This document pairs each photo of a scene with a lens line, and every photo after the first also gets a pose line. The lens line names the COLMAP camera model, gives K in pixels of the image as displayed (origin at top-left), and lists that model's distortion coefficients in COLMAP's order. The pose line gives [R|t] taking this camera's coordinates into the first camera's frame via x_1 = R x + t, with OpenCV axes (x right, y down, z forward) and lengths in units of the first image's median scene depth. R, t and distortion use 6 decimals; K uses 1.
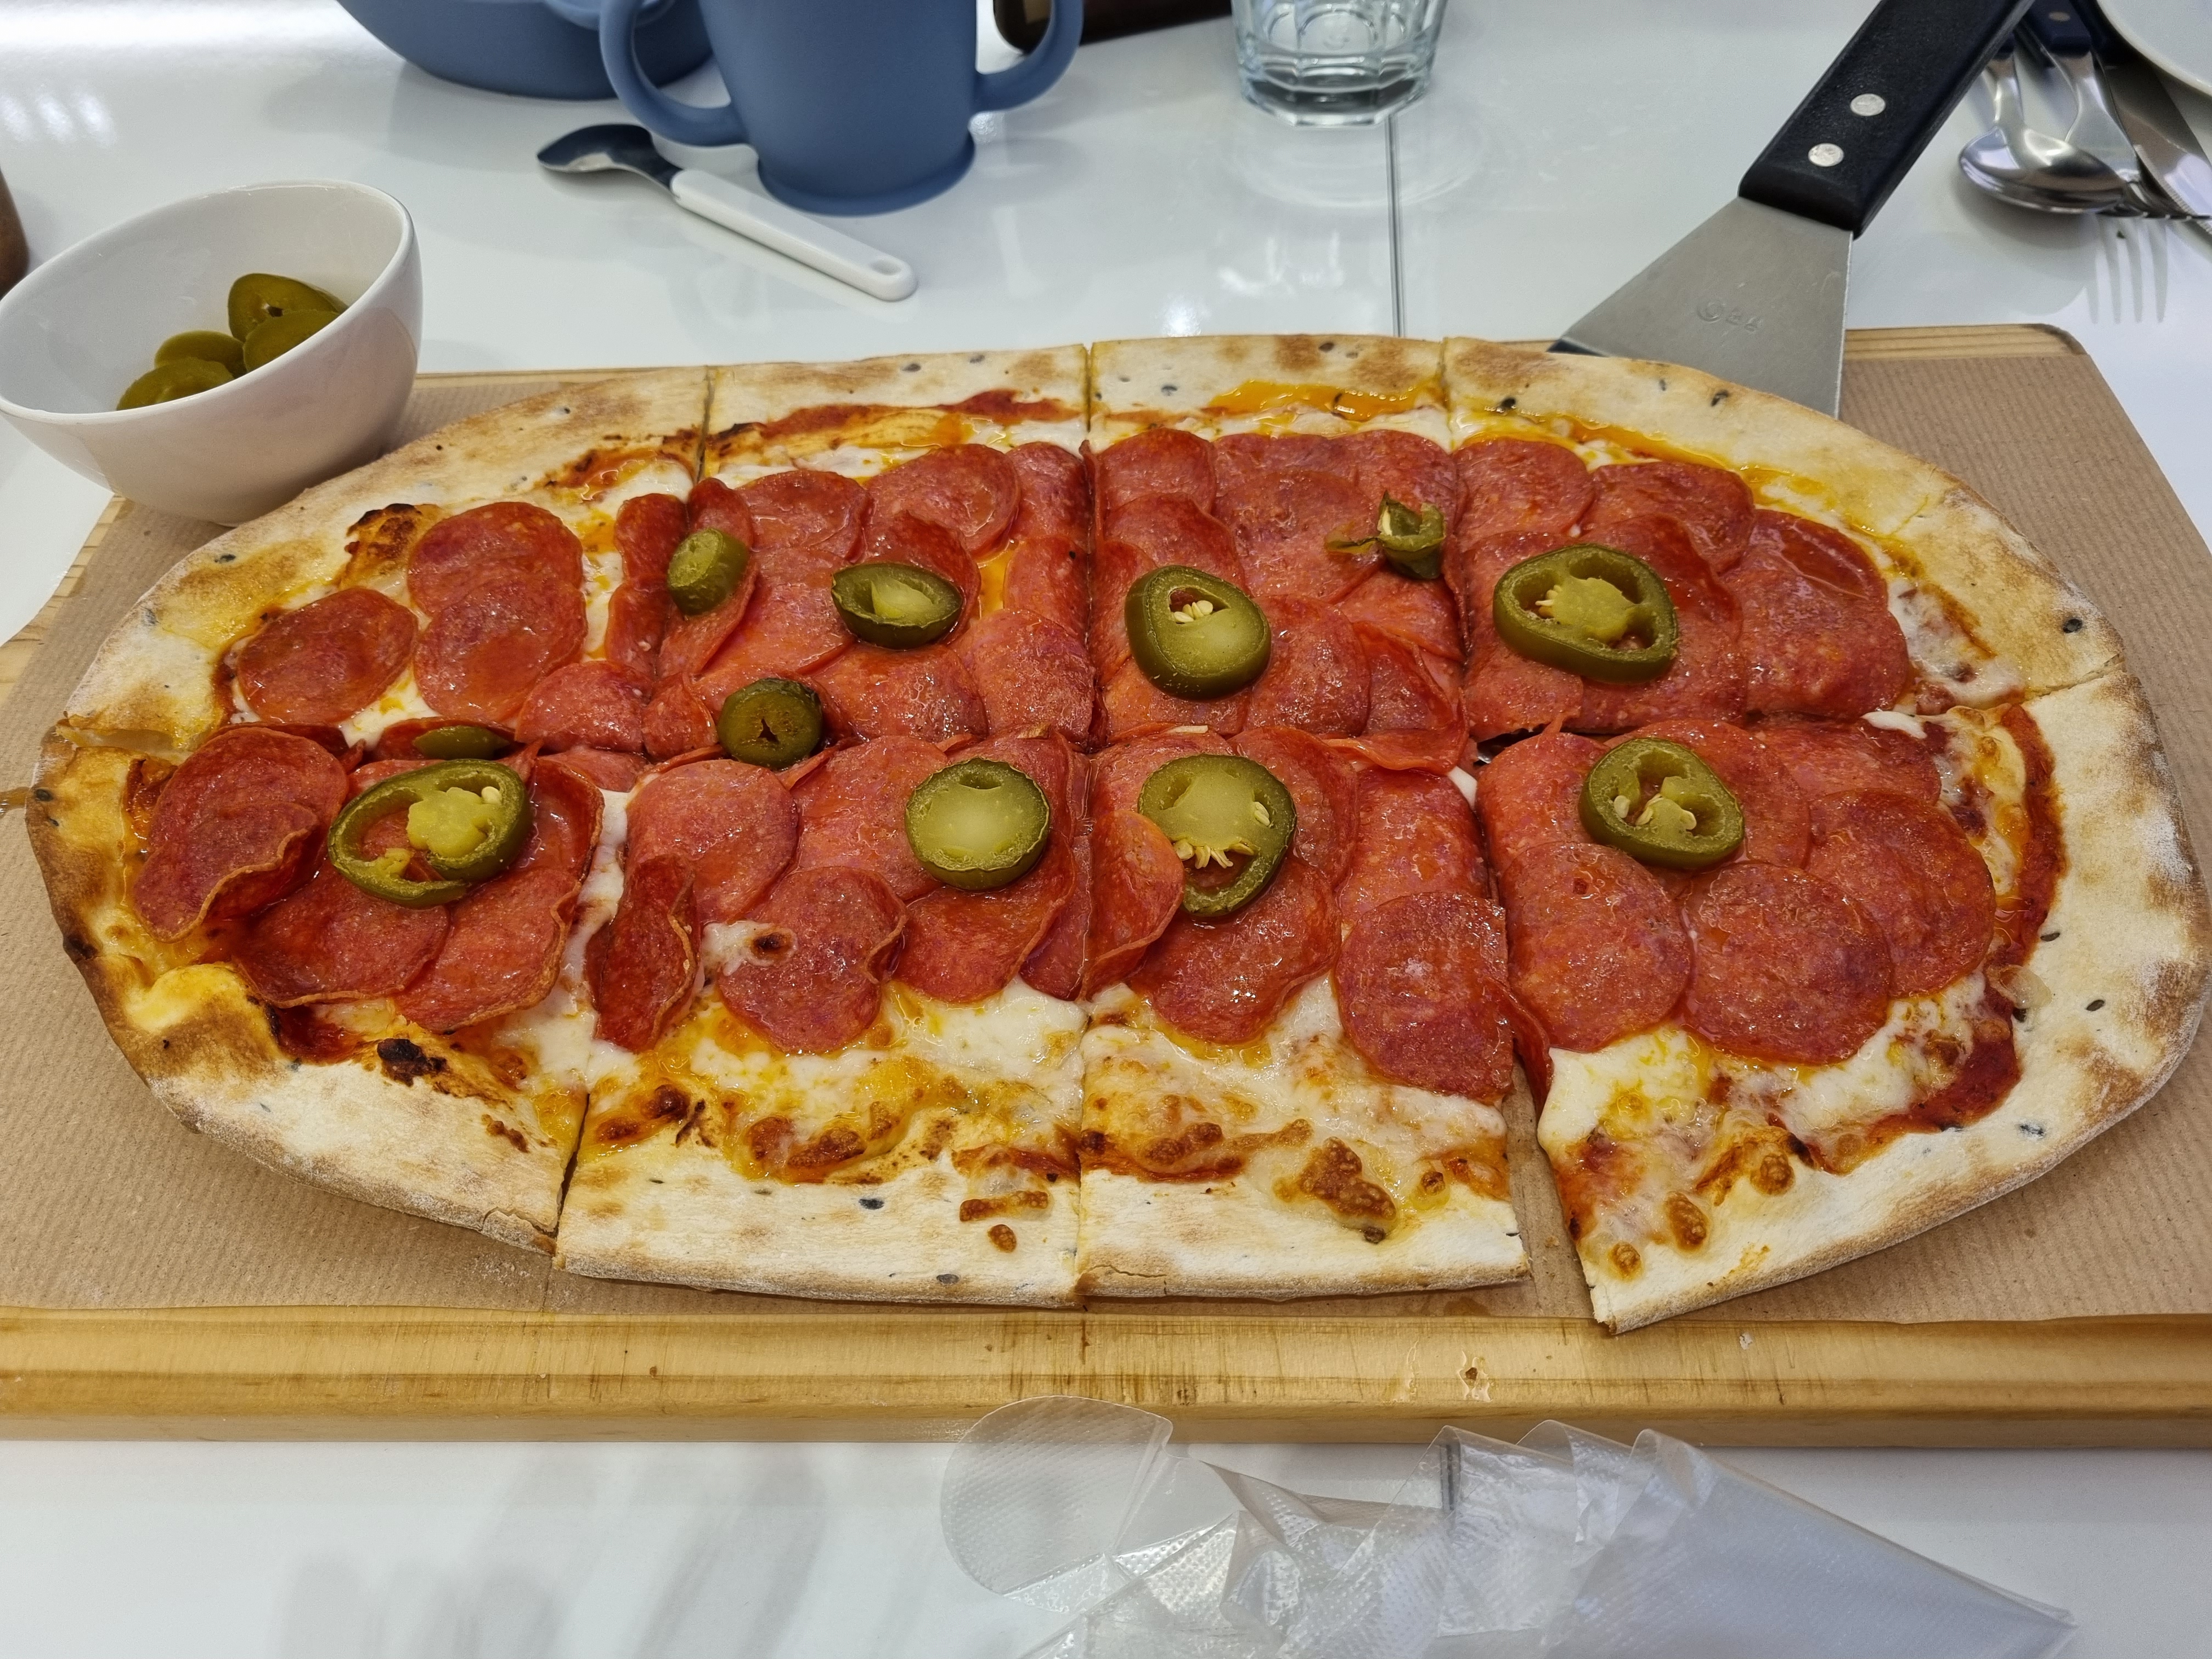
lens RADIAL K [[1670.5, 0, 1106.0], [0, 1670.5, 829.5], [0, 0, 1]] dist [0.013367, 0.001593]
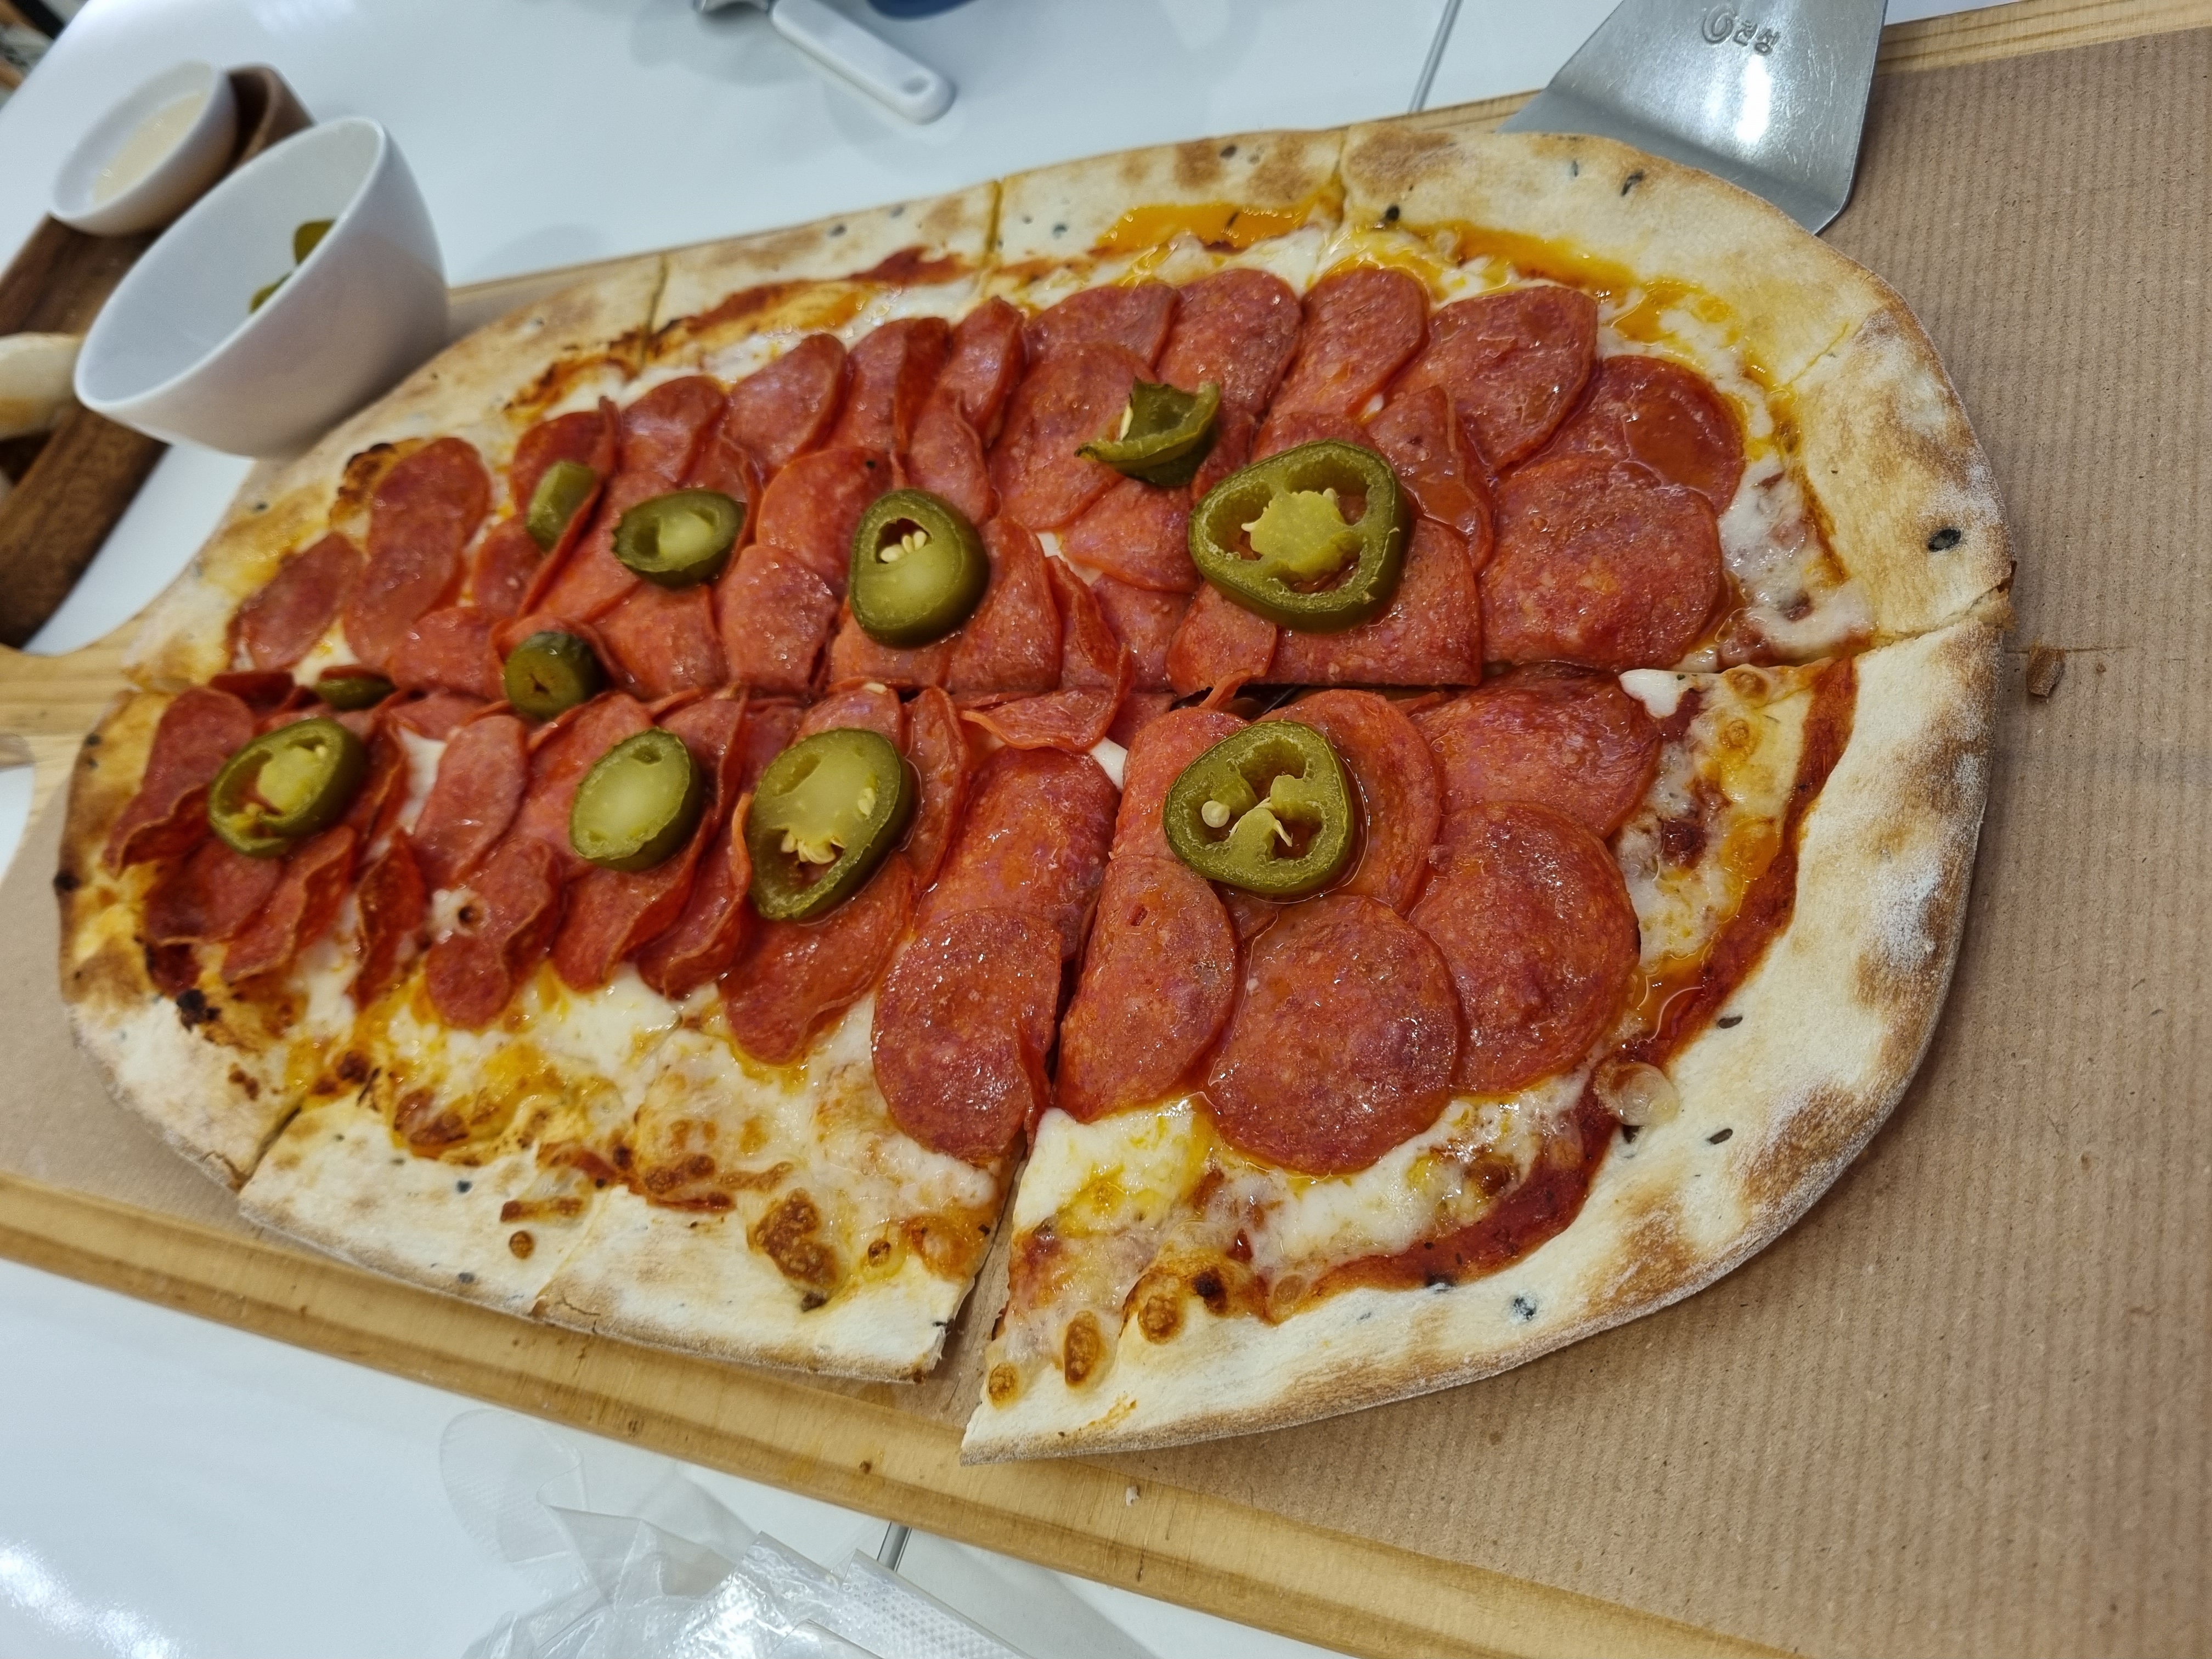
lens RADIAL K [[1692.4, 0, 1106.0], [0, 1692.4, 829.5], [0, 0, 1]] dist [0.005187, 0.000347]
pose [[0.895073, 0.038888, -0.444221, 0.644961], [0.047043, 0.982396, 0.180790, -0.161902], [0.443431, -0.182718, 0.877487, 0.259184]]
